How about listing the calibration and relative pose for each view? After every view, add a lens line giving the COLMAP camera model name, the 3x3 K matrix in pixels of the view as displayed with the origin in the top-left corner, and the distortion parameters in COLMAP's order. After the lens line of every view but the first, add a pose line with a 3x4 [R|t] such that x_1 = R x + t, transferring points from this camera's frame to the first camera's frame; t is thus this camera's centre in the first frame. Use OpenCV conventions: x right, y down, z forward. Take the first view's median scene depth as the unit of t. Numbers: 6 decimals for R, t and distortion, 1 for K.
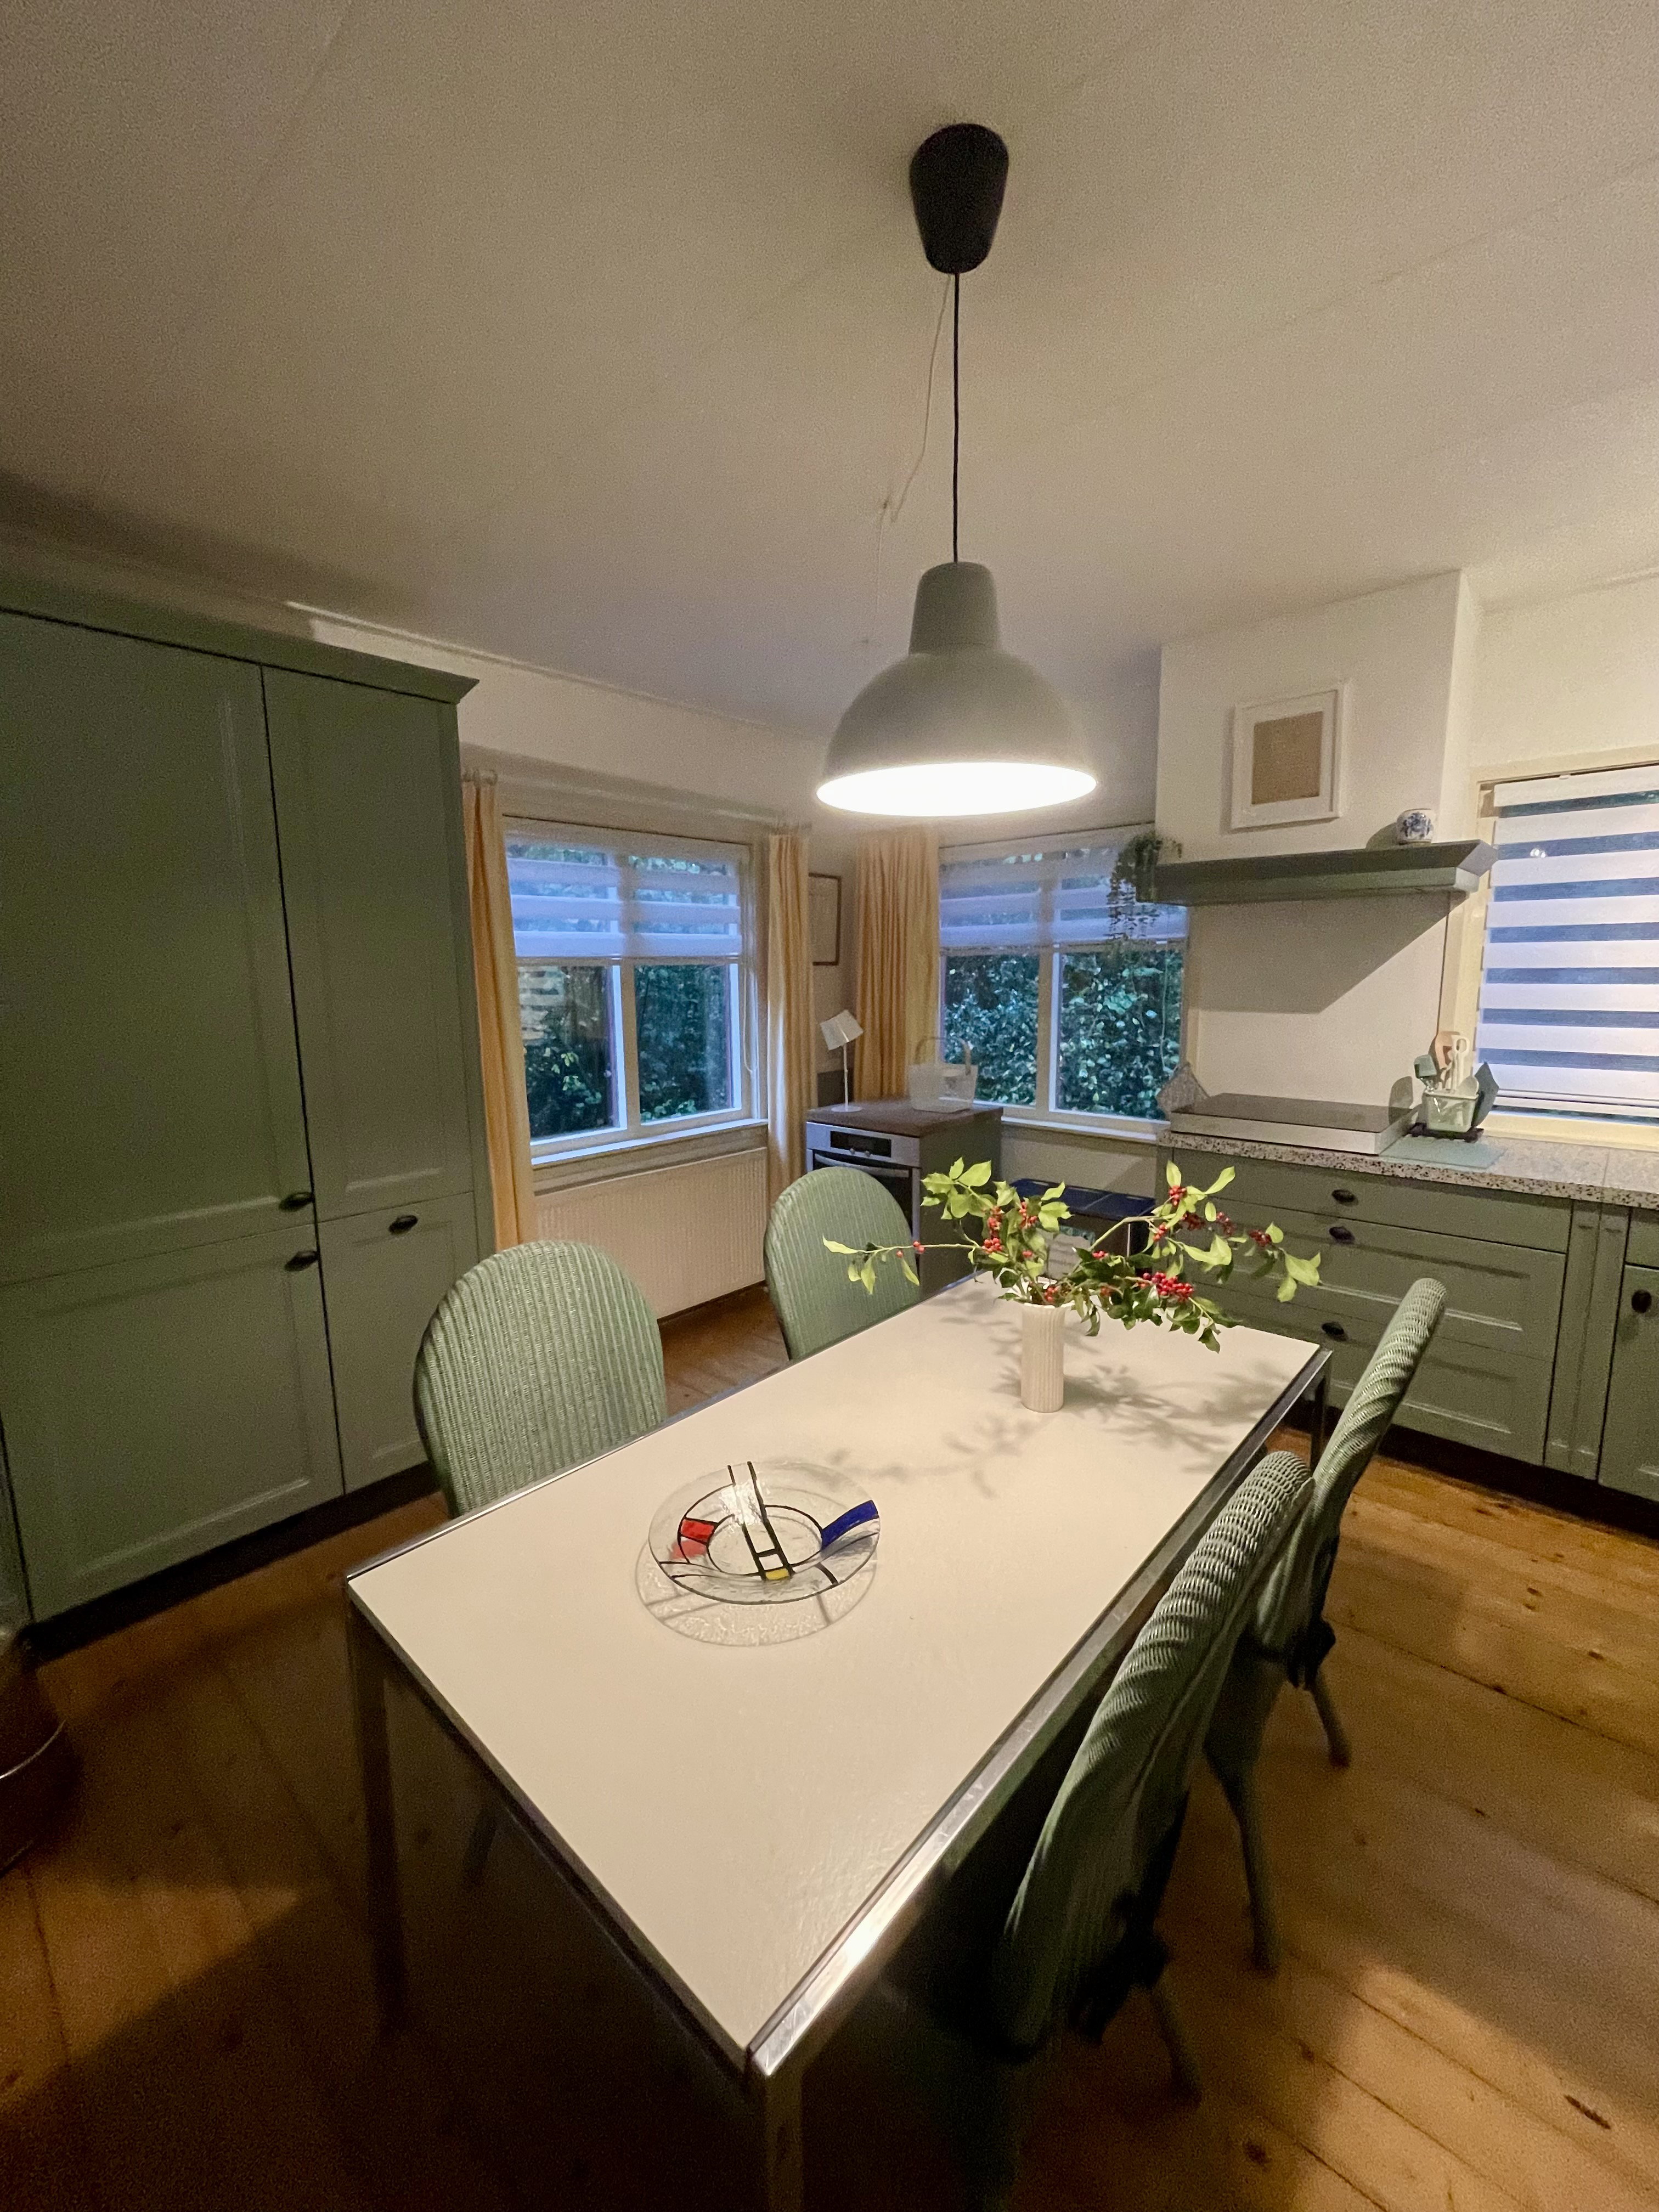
lens RADIAL K [[884.2, 0, 833.3], [0, 884.2, 1098.2], [0, 0, 1]] dist [-0.002335, 0.000186]
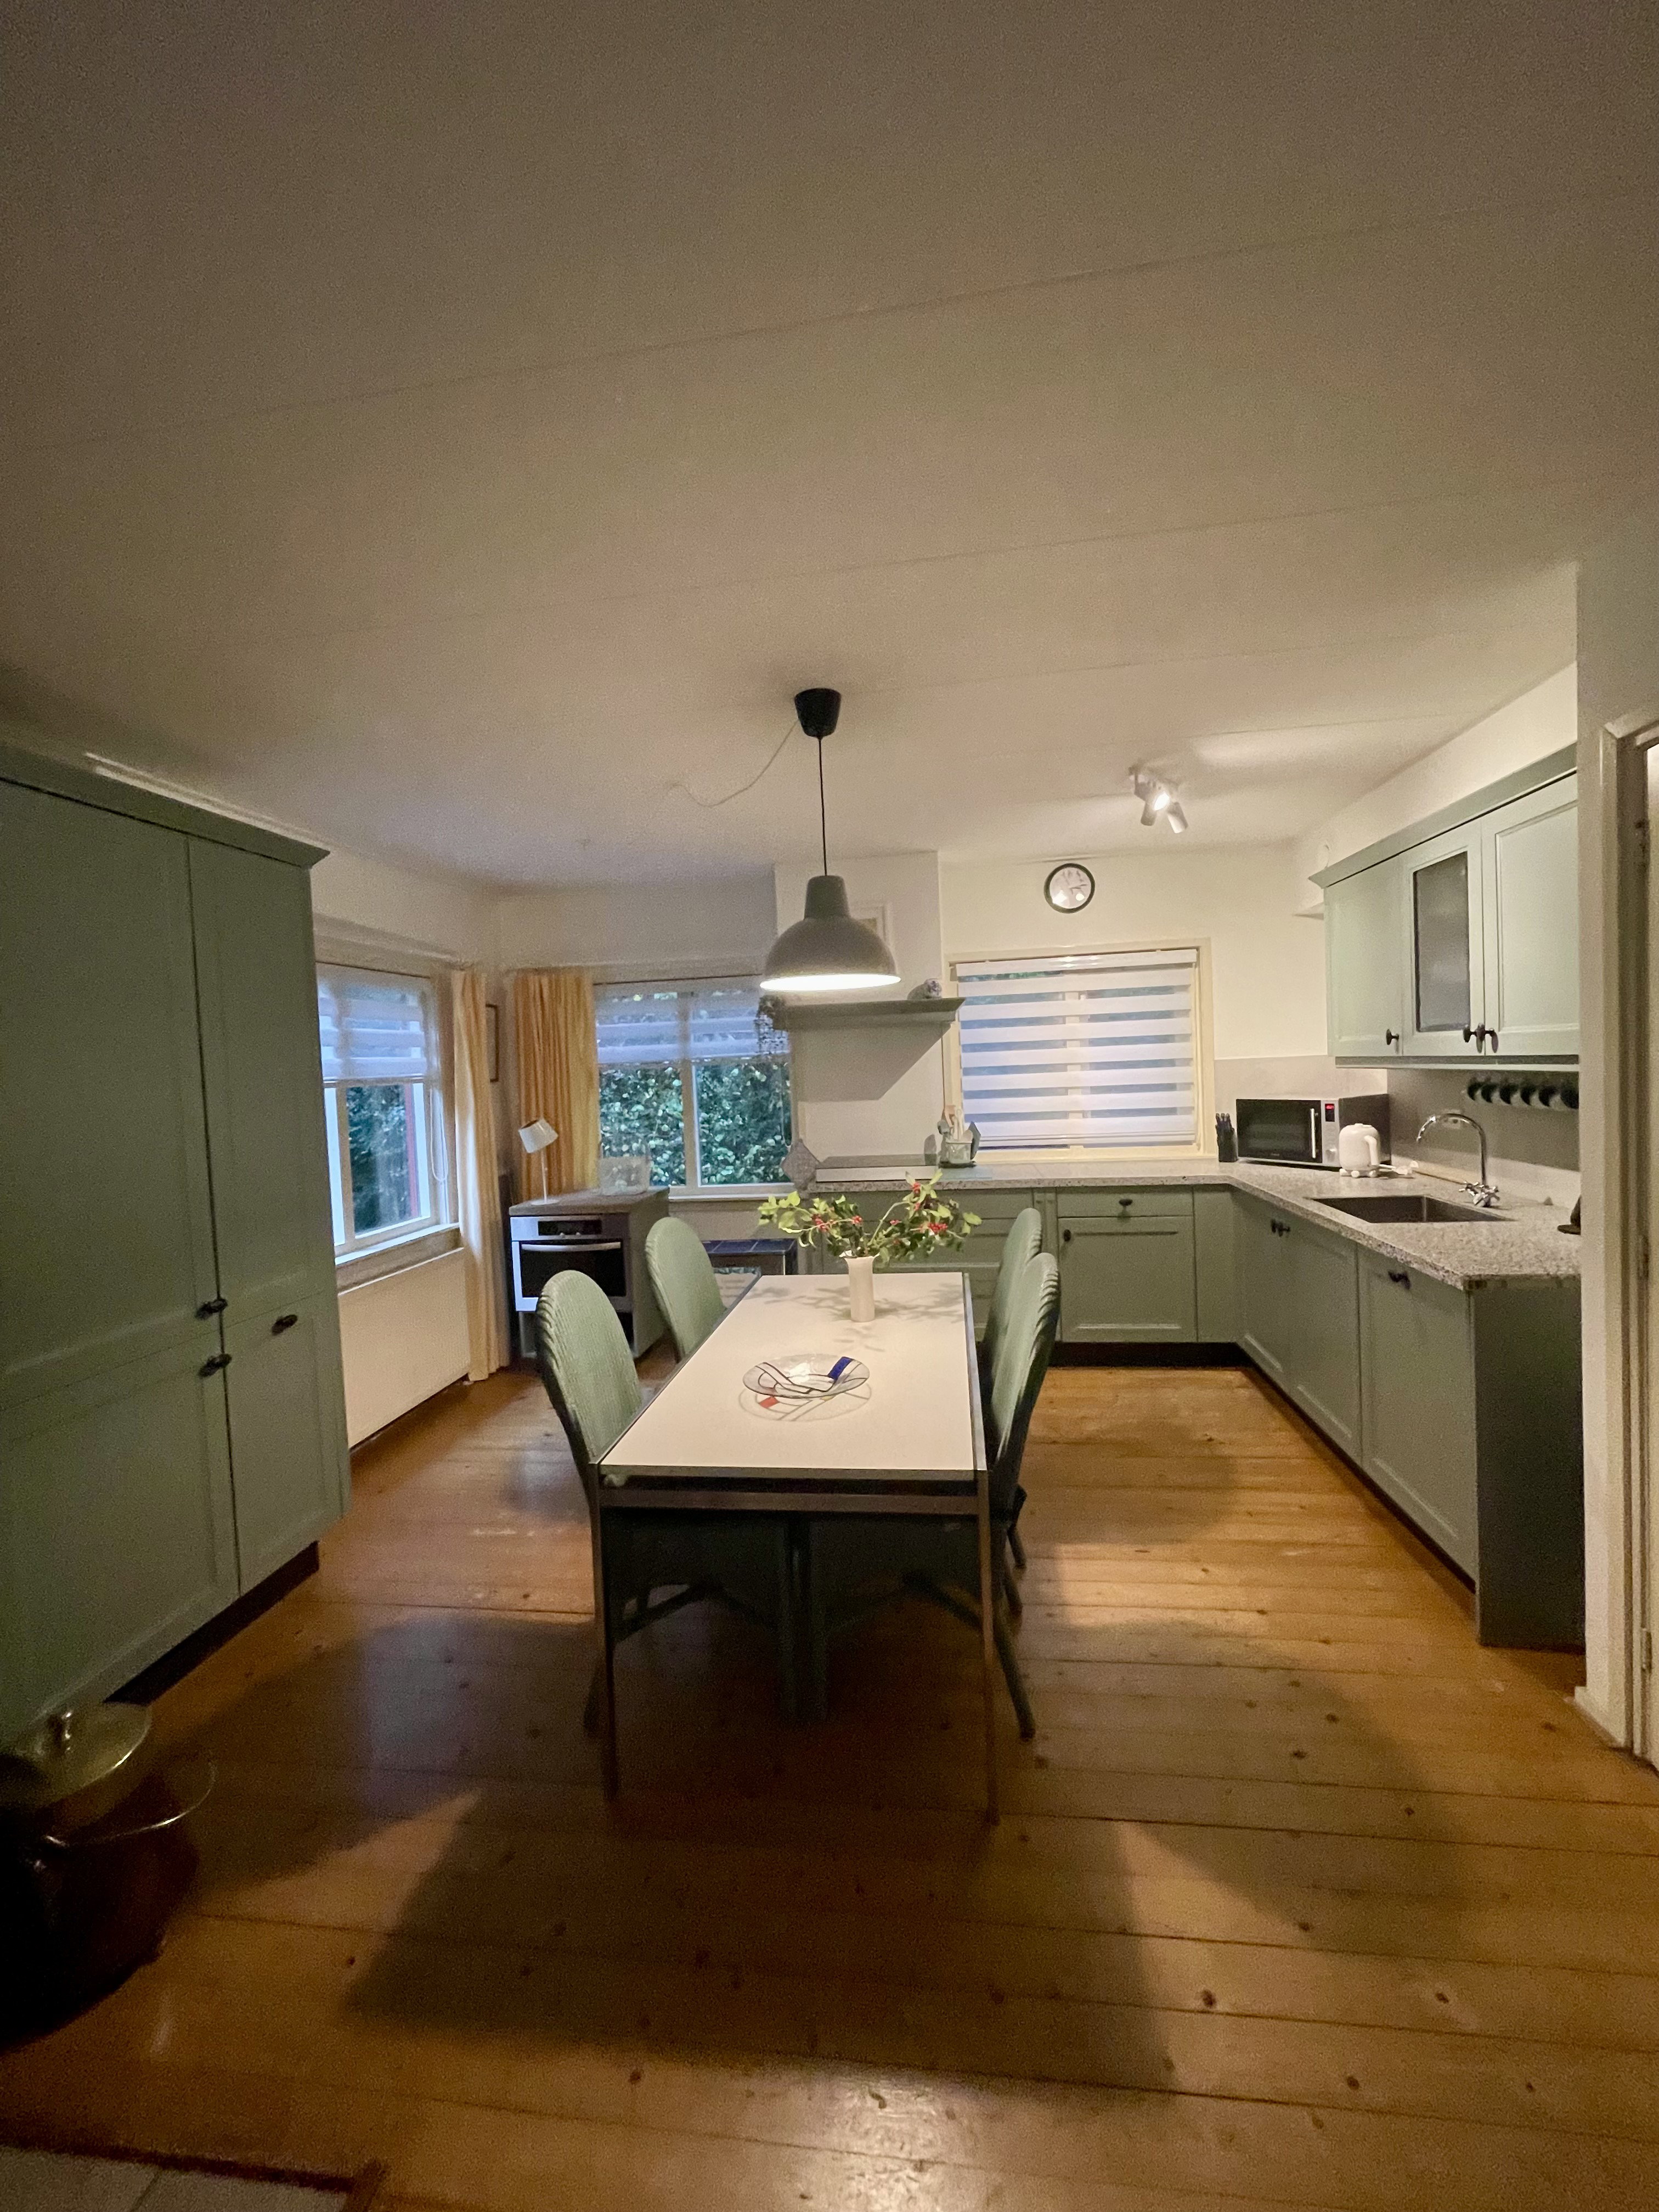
lens RADIAL K [[884.2, 0, 838.0], [0, 884.2, 1090.7], [0, 0, 1]] dist [-0.002335, 0.000186]
pose [[0.821727, -0.041331, 0.568381, -0.443013], [0.118692, 0.987907, -0.099760, 0.040074], [-0.557385, 0.149437, 0.816695, -0.260438]]
